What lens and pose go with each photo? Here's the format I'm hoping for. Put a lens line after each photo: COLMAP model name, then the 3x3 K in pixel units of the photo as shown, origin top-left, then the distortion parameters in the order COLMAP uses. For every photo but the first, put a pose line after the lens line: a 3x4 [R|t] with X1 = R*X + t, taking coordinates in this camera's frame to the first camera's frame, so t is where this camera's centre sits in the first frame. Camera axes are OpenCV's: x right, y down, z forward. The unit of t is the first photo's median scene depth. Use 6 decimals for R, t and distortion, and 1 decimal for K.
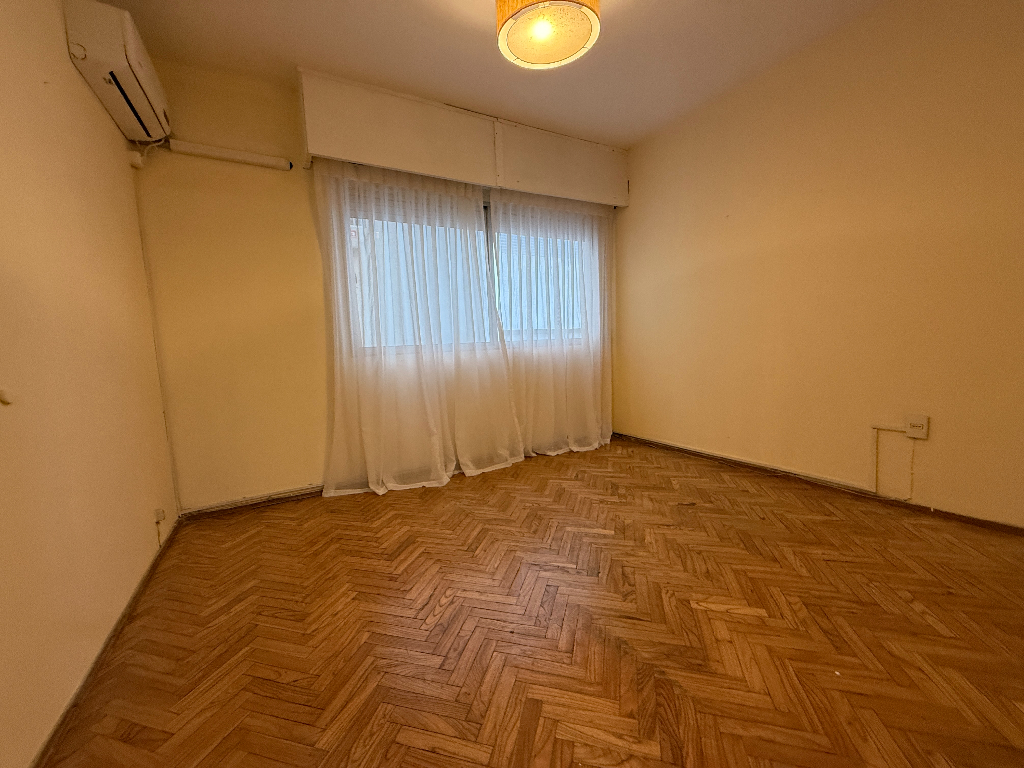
lens RADIAL K [[406.1, 0, 506.9], [0, 406.1, 382.3], [0, 0, 1]] dist [0.001815, -0.000006]
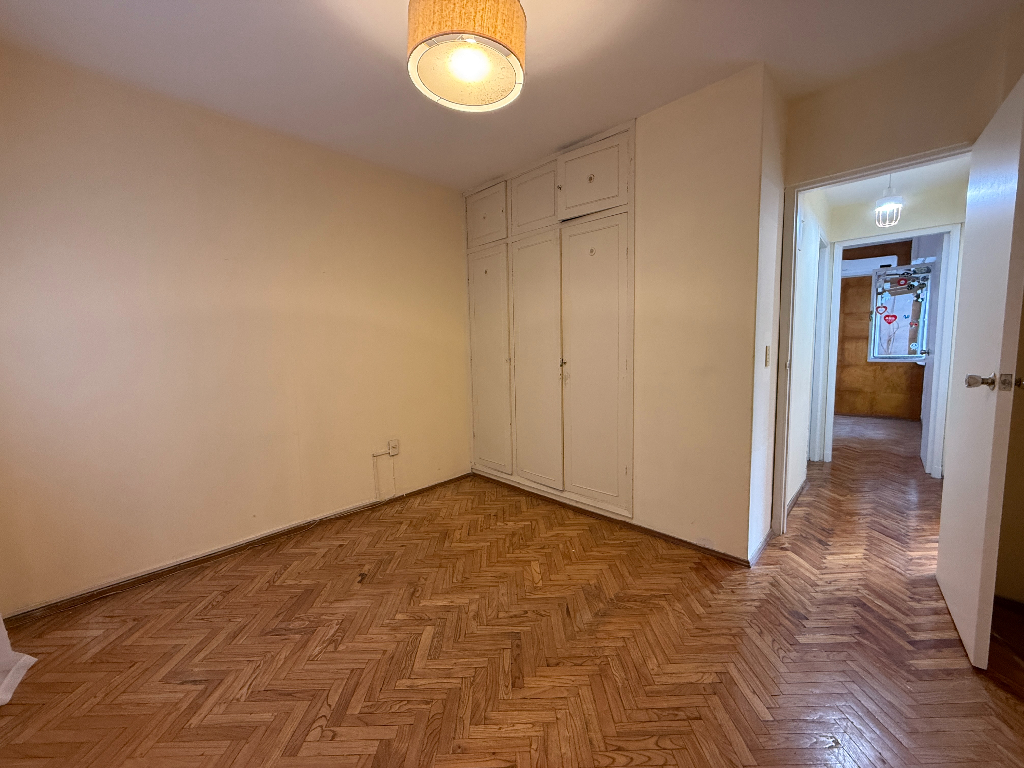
lens RADIAL K [[406.1, 0, 504.8], [0, 406.1, 384.5], [0, 0, 1]] dist [0.001815, -0.000006]
pose [[-0.278304, -0.040401, 0.959643, -0.581021], [0.123951, 0.989250, 0.077594, -0.192242], [-0.952461, 0.140544, -0.270305, 0.940967]]
